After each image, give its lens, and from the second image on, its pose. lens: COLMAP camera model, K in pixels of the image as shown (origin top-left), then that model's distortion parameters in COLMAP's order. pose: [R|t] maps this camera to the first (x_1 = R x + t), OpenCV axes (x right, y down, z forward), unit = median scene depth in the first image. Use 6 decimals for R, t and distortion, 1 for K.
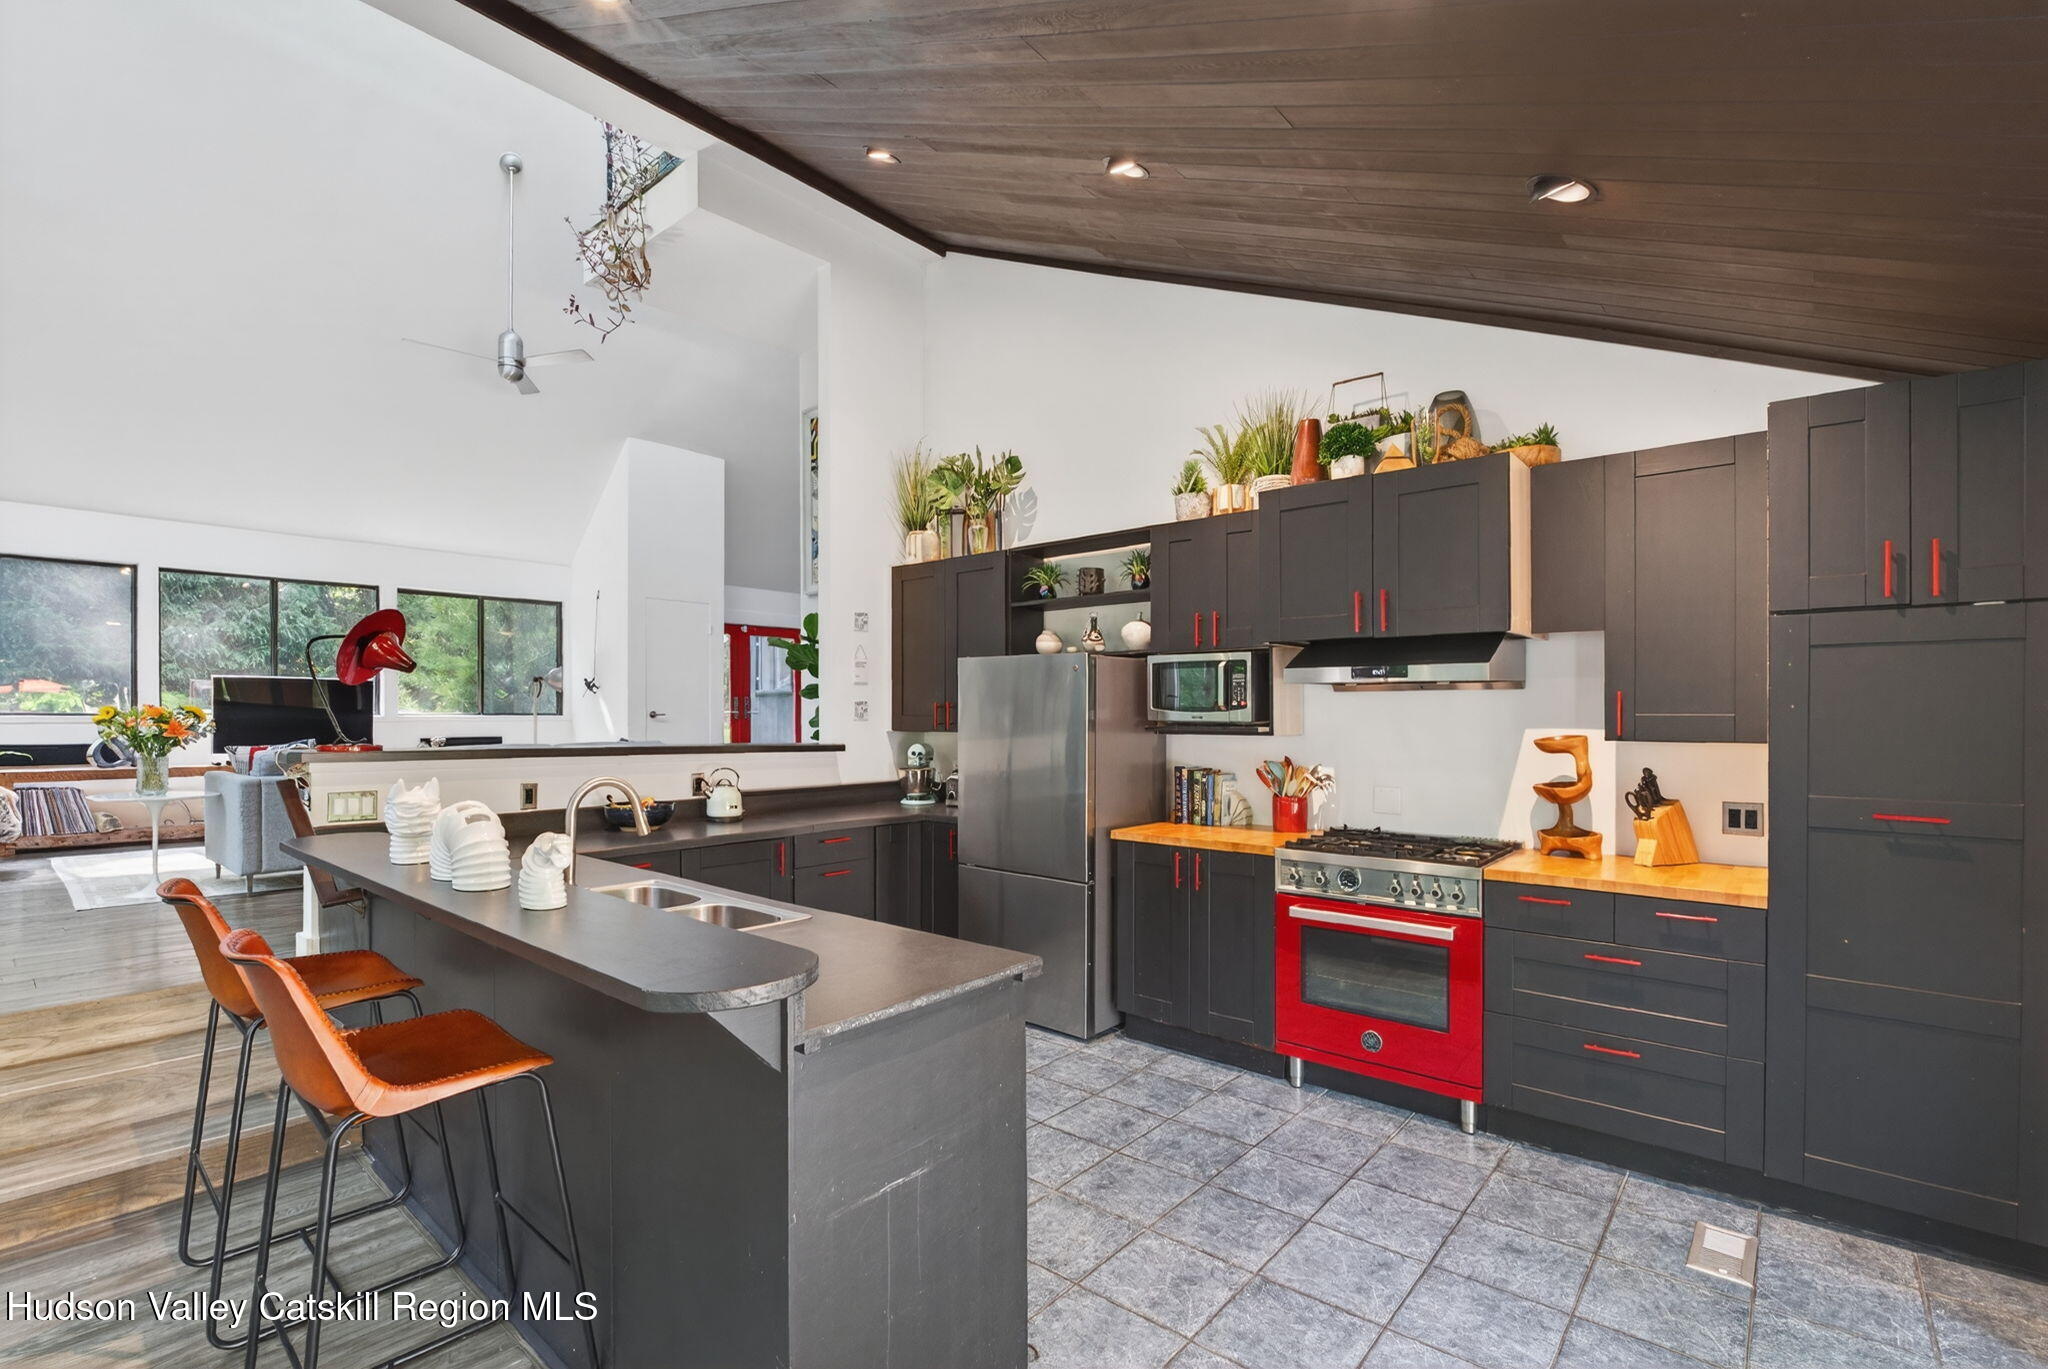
lens RADIAL K [[915.3, 0, 1023.2], [0, 915.3, 711.3], [0, 0, 1]] dist [-0.002830, -0.000174]
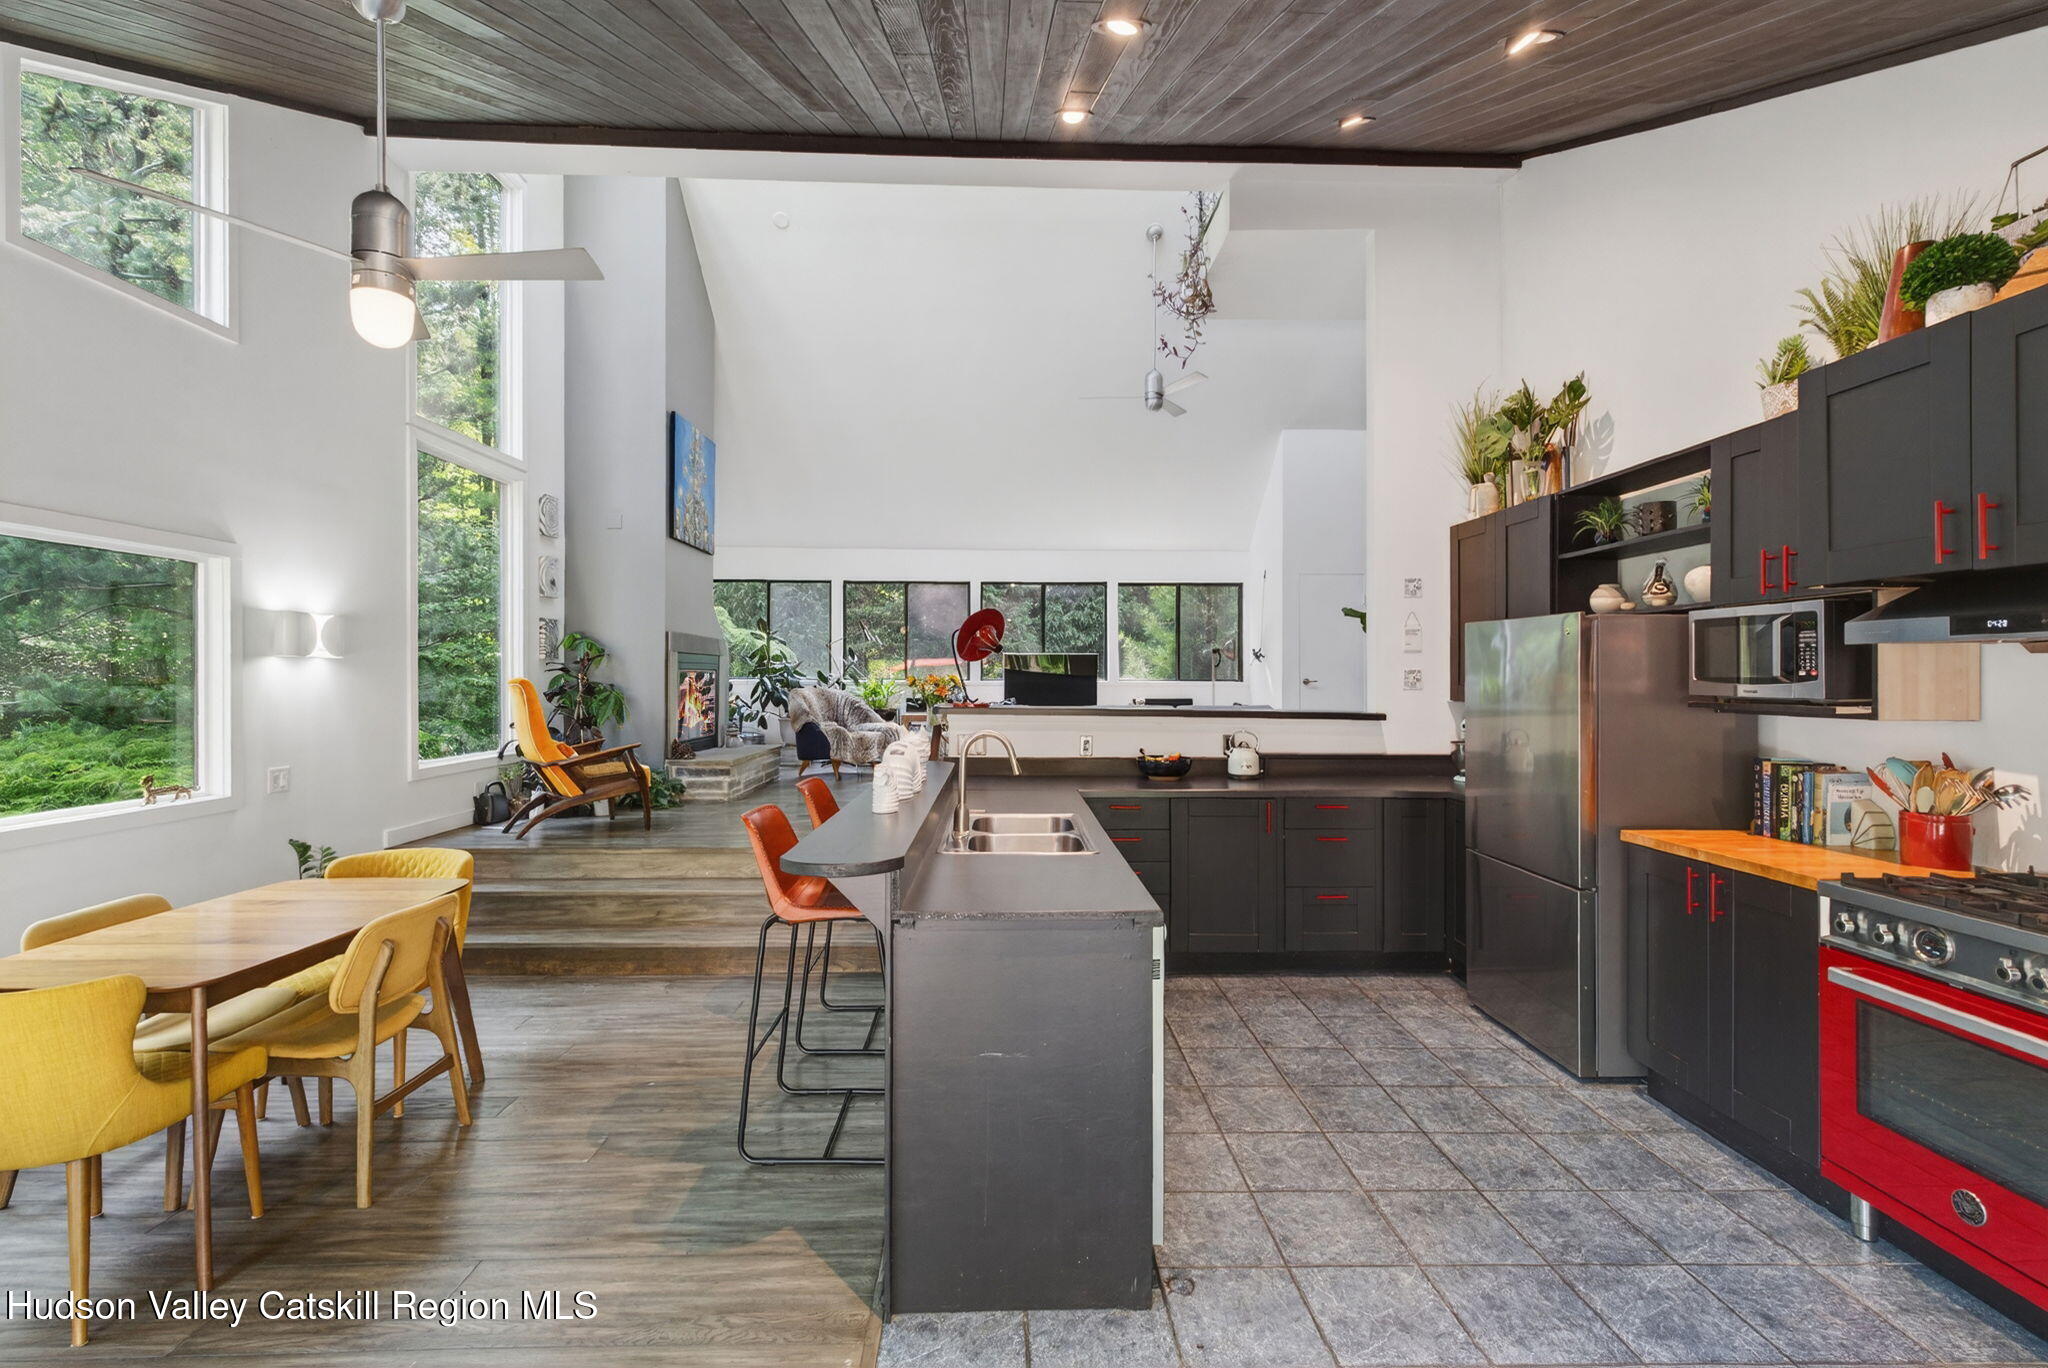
lens RADIAL K [[899.8, 0, 1027.0], [0, 899.8, 675.0], [0, 0, 1]] dist [0.013086, -0.000073]
pose [[0.680681, 0.000658, -0.732580, 0.305395], [-0.001709, 0.999998, -0.000690, -0.005045], [0.732578, 0.001722, 0.680681, 0.068394]]
